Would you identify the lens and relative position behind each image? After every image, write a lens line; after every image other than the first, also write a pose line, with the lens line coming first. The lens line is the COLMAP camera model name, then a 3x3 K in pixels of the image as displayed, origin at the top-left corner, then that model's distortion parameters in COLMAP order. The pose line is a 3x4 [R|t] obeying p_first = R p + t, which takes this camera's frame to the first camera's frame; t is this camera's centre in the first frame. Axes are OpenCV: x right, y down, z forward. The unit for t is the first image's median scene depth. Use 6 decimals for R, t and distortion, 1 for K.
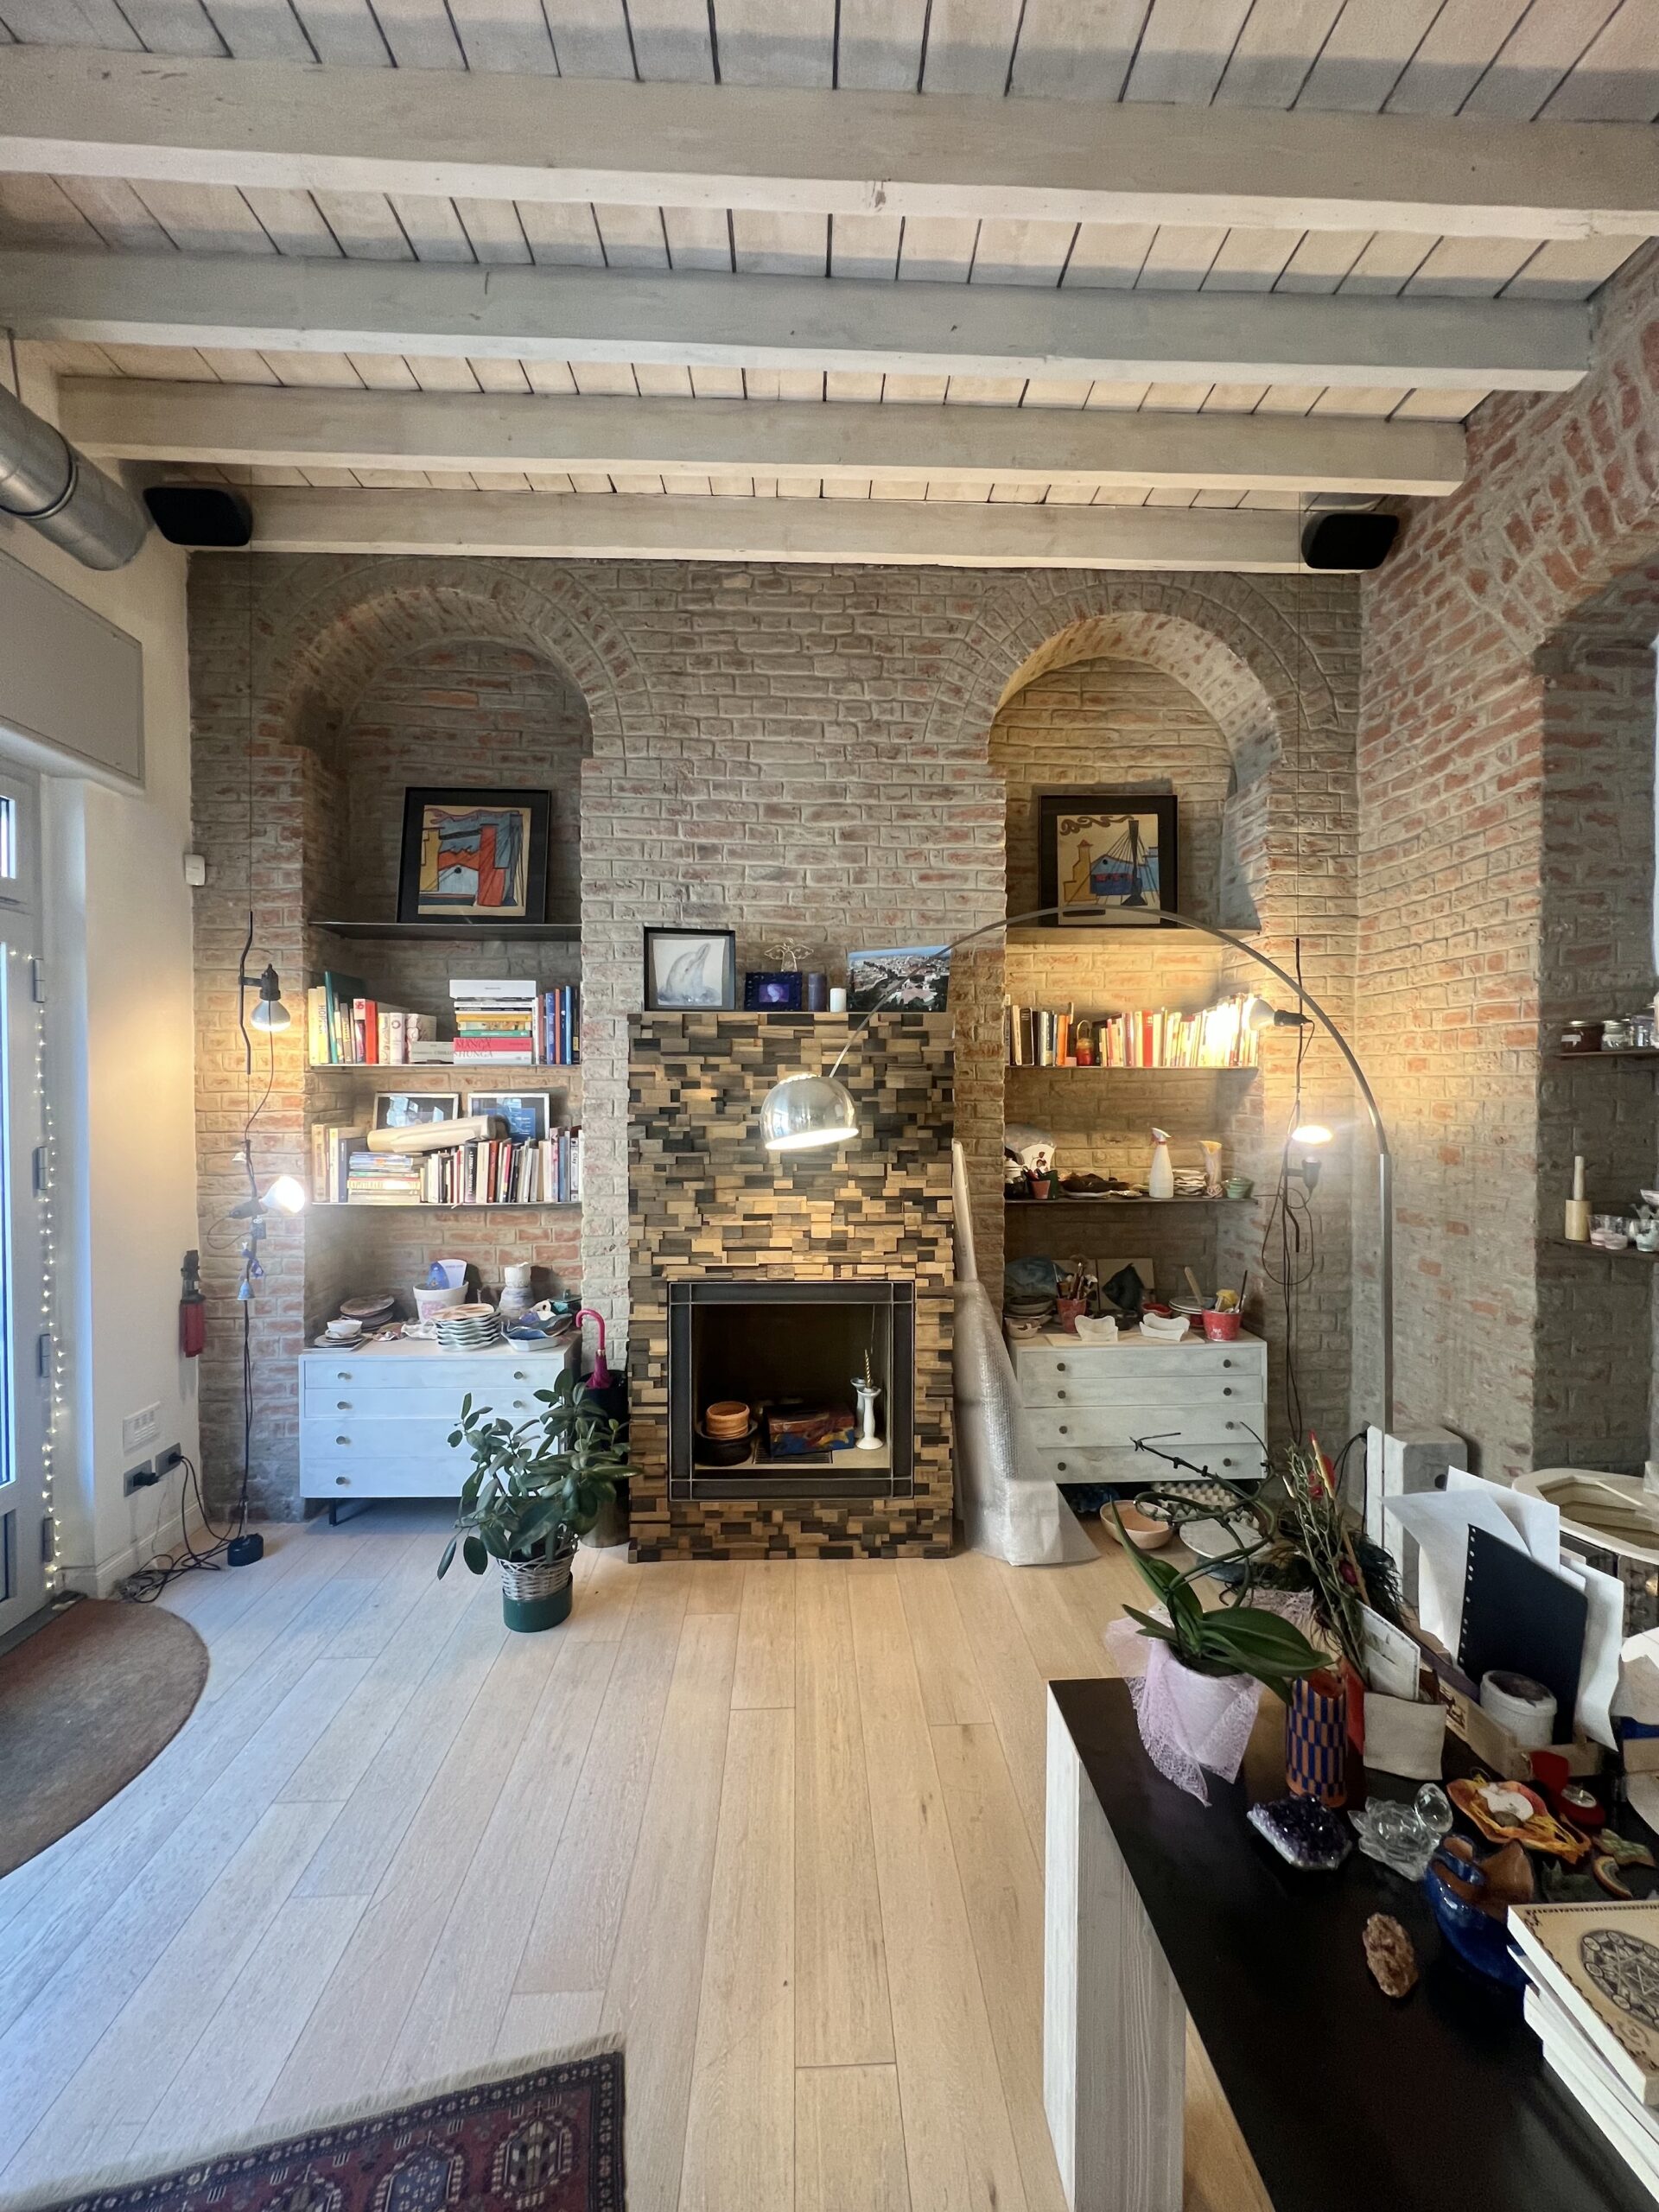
lens RADIAL K [[885.5, 0, 831.9], [0, 885.5, 1101.0], [0, 0, 1]] dist [-0.001276, 0.000103]
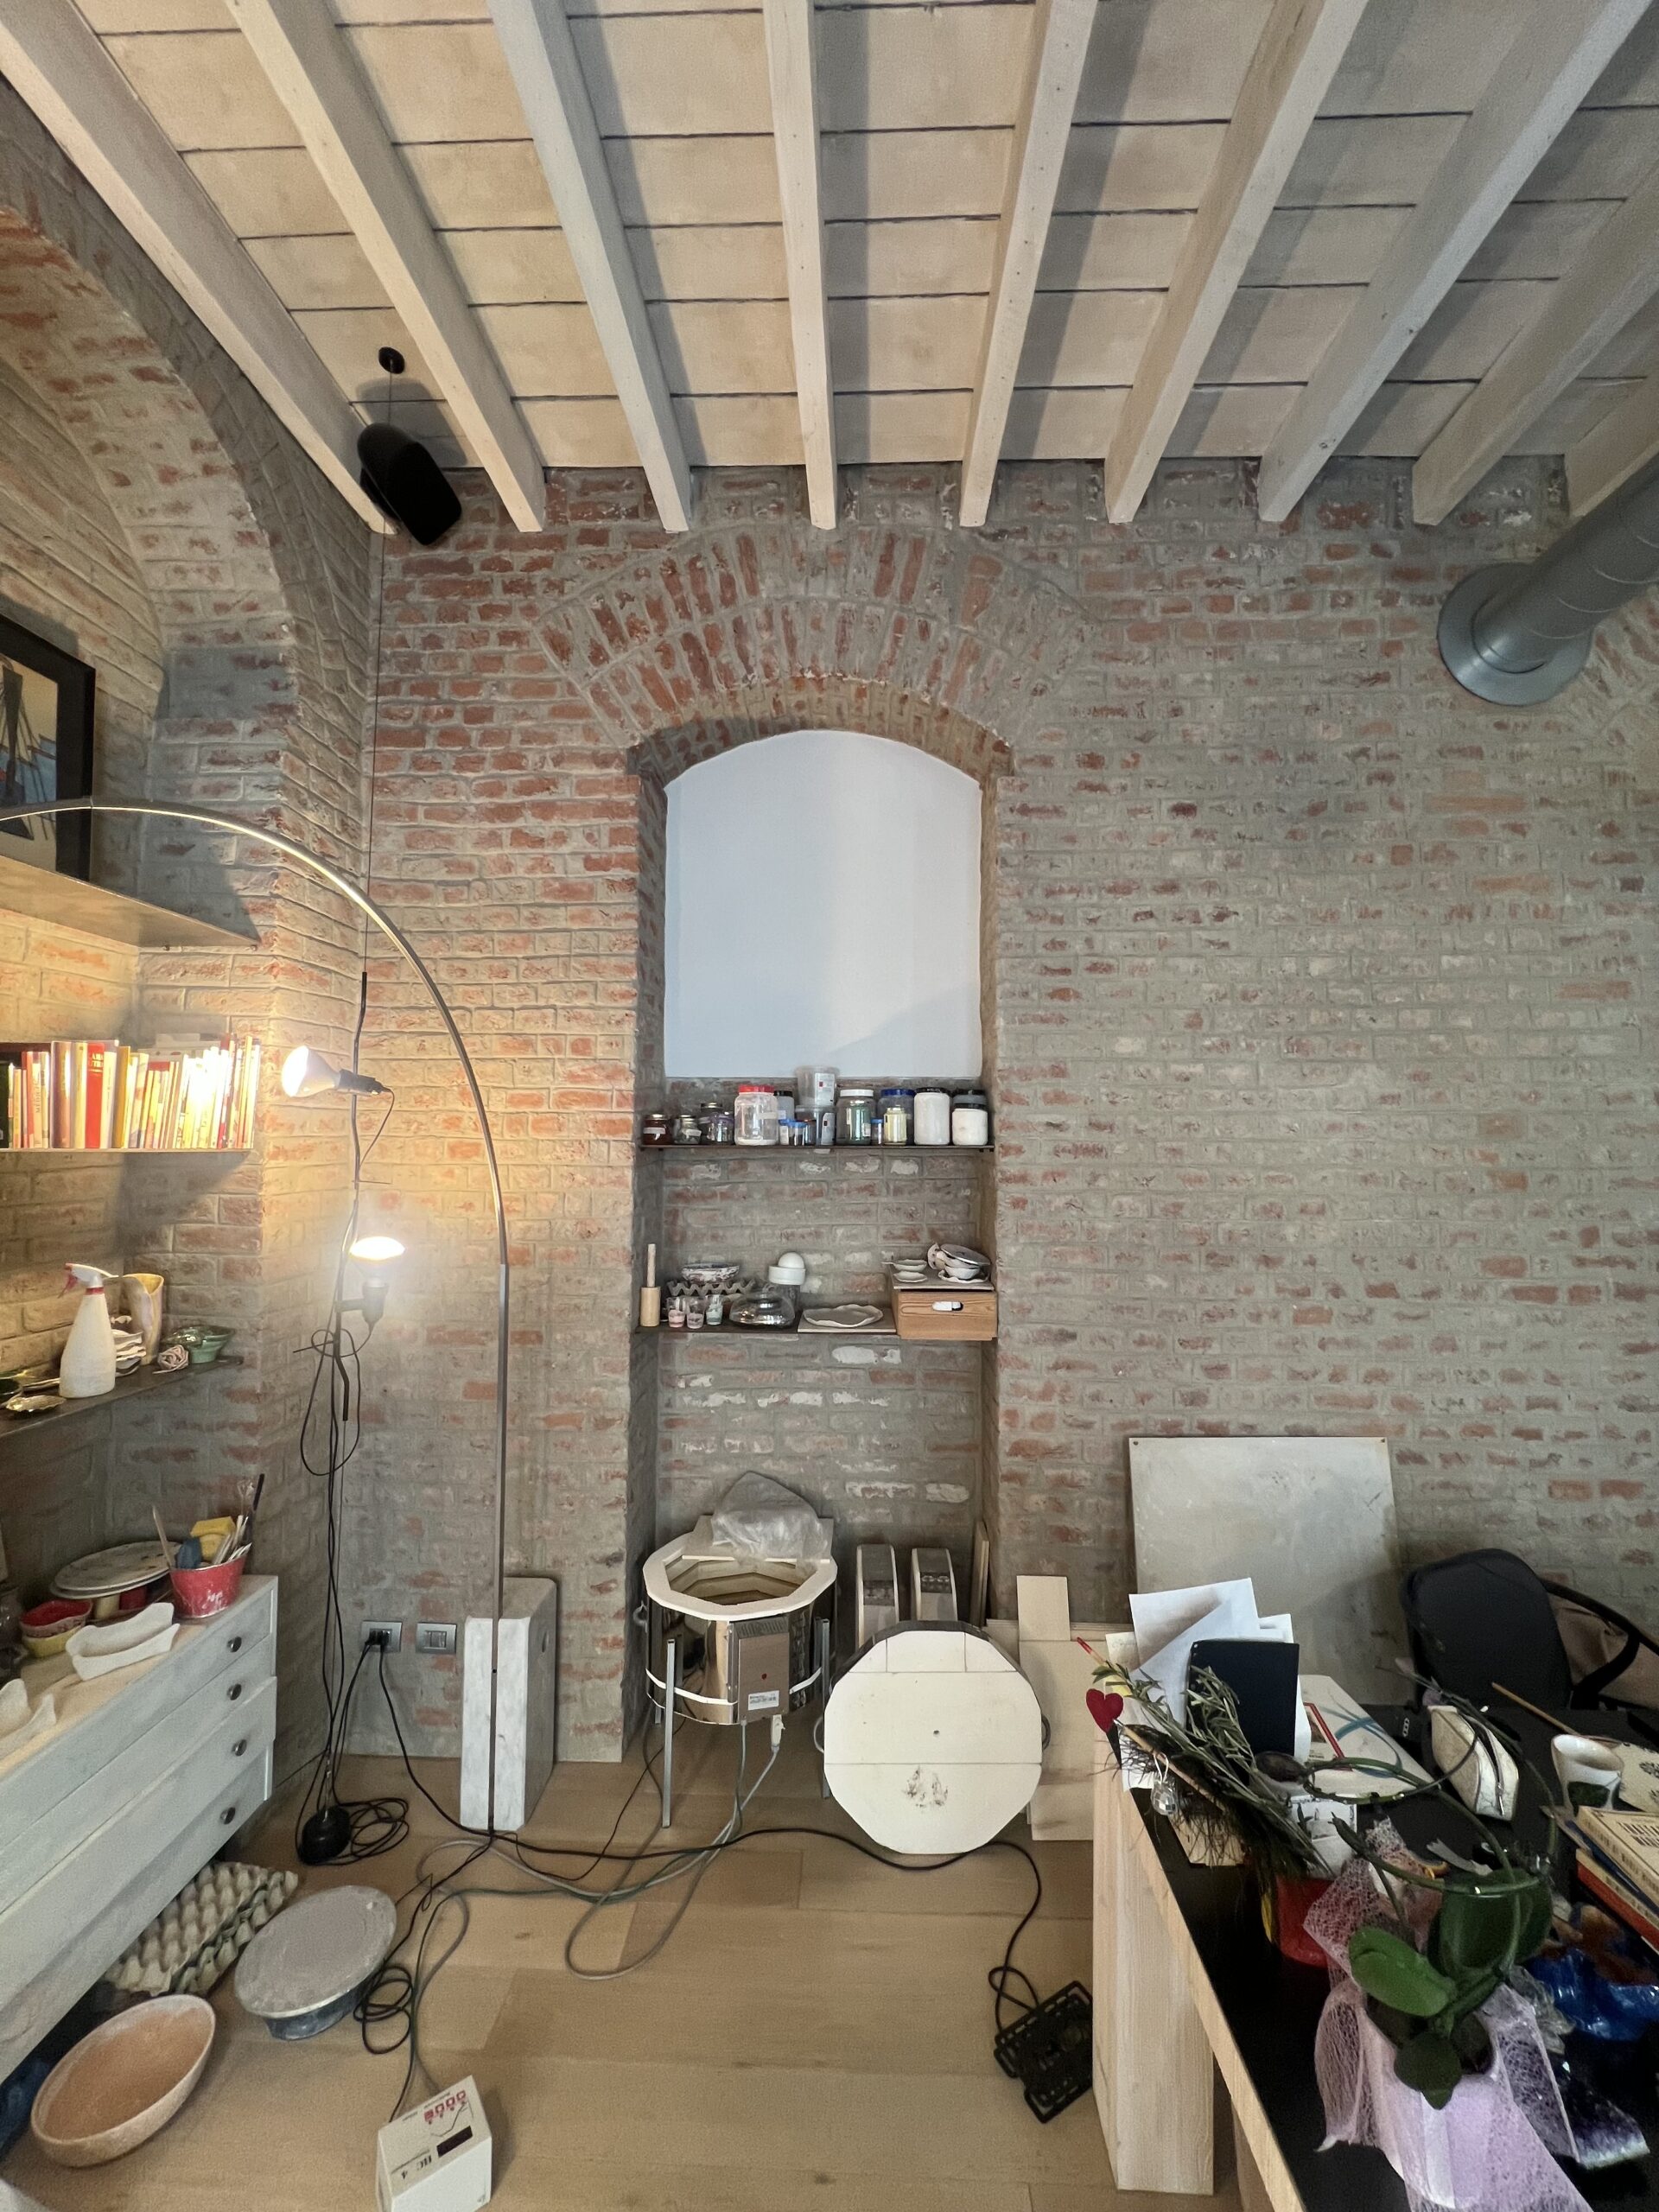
lens RADIAL K [[885.5, 0, 830.2], [0, 885.5, 1099.9], [0, 0, 1]] dist [-0.001276, 0.000103]
pose [[0.074976, 0.054681, 0.995685, -0.166580], [0.010080, 0.998403, -0.055590, -0.041833], [-0.997134, 0.014205, 0.074305, 0.638826]]
